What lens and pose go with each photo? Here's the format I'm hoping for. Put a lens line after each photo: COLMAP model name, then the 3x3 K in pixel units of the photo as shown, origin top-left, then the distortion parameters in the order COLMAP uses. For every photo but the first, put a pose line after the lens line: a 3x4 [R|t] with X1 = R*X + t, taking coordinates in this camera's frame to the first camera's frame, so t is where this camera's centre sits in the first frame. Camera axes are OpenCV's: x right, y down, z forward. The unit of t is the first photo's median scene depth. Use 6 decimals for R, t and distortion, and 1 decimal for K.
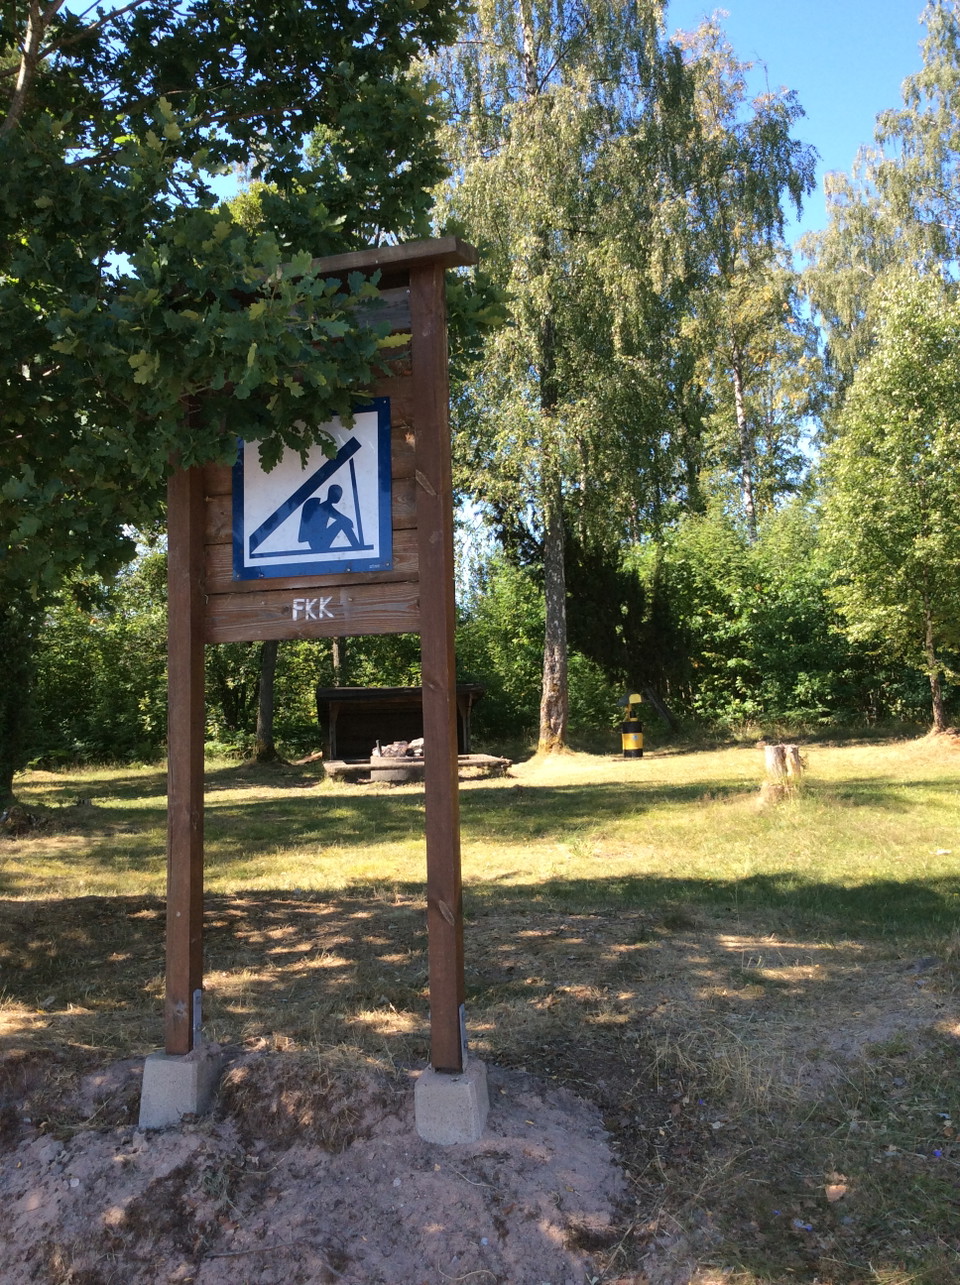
lens RADIAL K [[1192.1, 0, 480.0], [0, 1192.1, 642.5], [0, 0, 1]] dist [-0.001015, 0.001498]
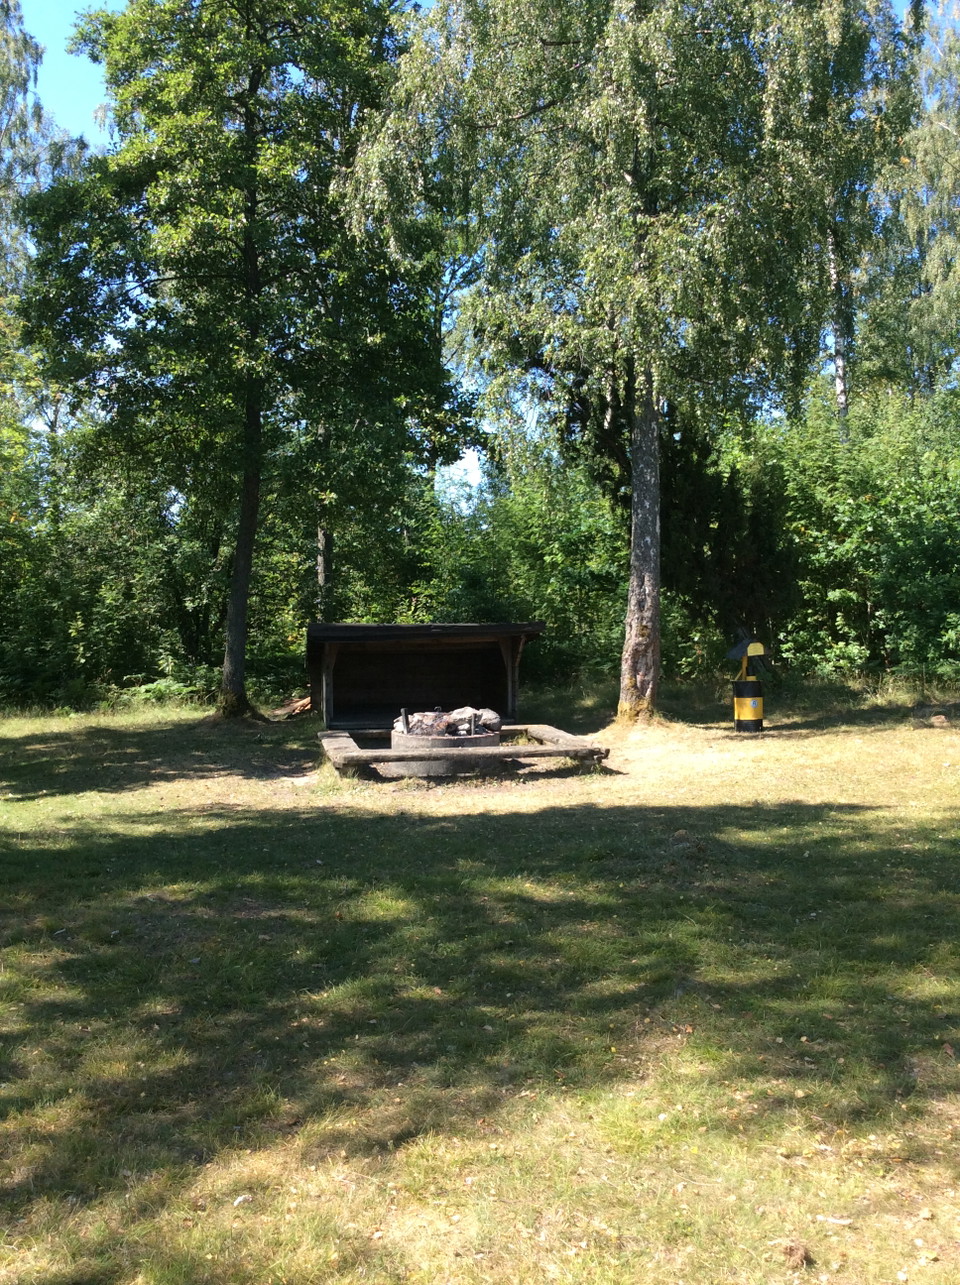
lens RADIAL K [[1194.4, 0, 479.9], [0, 1194.4, 677.6], [0, 0, 1]] dist [0.064924, -0.188687]
pose [[0.999340, 0.023331, 0.027829, -0.042006], [-0.026120, 0.994184, 0.104479, -0.005215], [-0.025230, -0.105137, 0.994138, 0.222351]]
